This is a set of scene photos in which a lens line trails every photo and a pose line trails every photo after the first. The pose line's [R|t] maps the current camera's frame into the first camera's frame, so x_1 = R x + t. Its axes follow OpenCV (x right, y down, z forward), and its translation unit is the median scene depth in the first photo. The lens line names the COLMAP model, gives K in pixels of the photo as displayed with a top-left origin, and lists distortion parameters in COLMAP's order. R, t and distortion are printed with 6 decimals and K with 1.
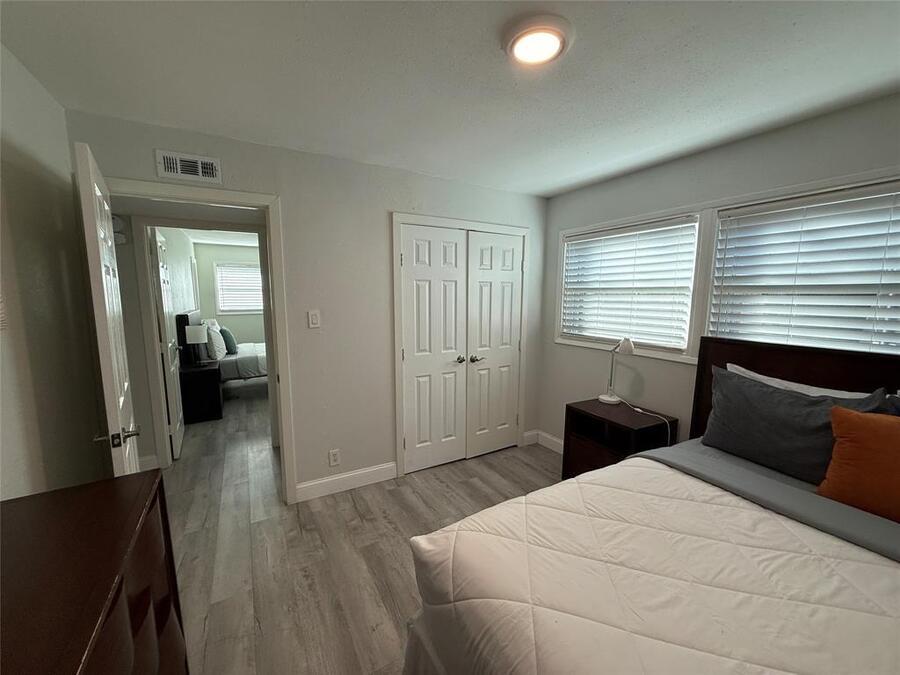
lens RADIAL K [[359.6, 0, 448.3], [0, 359.6, 333.7], [0, 0, 1]] dist [0.001765, -0.000247]
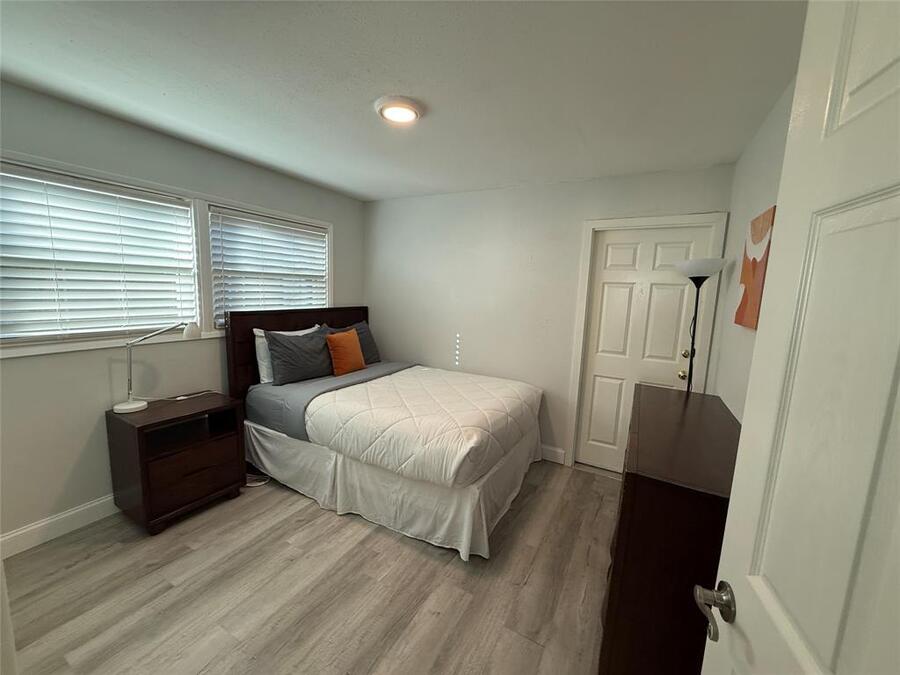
lens RADIAL K [[359.6, 0, 445.2], [0, 359.6, 335.8], [0, 0, 1]] dist [0.001765, -0.000247]
pose [[-0.518045, -0.142323, 0.843429, -0.671624], [0.050203, 0.979301, 0.196086, -0.109400], [-0.853879, 0.143924, -0.500177, 0.954542]]
